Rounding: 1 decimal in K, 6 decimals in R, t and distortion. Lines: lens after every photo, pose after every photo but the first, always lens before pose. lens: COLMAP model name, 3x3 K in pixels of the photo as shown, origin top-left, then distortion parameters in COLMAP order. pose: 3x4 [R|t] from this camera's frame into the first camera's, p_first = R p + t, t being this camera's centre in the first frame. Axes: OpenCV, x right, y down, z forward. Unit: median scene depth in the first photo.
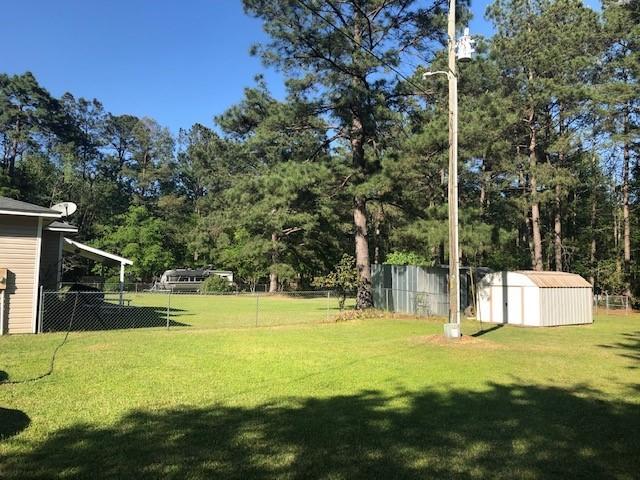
lens RADIAL K [[535.5, 0, 319.7], [0, 535.5, 241.1], [0, 0, 1]] dist [0.033757, 0.004367]
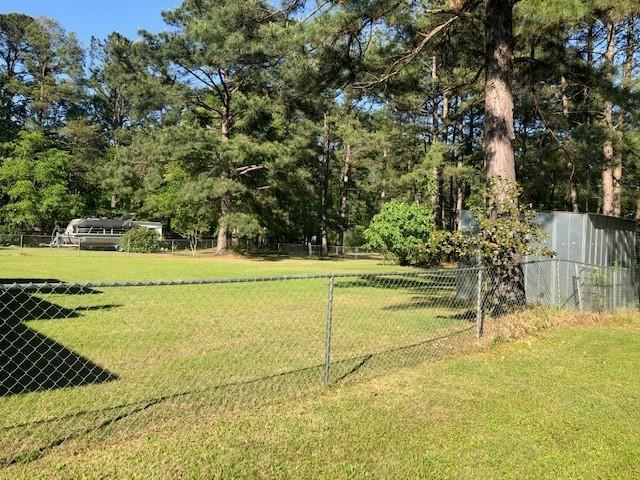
lens RADIAL K [[535.5, 0, 319.1], [0, 535.5, 239.2], [0, 0, 1]] dist [0.033757, 0.004367]
pose [[0.989988, 0.021517, 0.139502, -0.045005], [-0.032269, 0.996640, 0.075279, 0.014488], [-0.137414, -0.079027, 0.987356, 0.190887]]
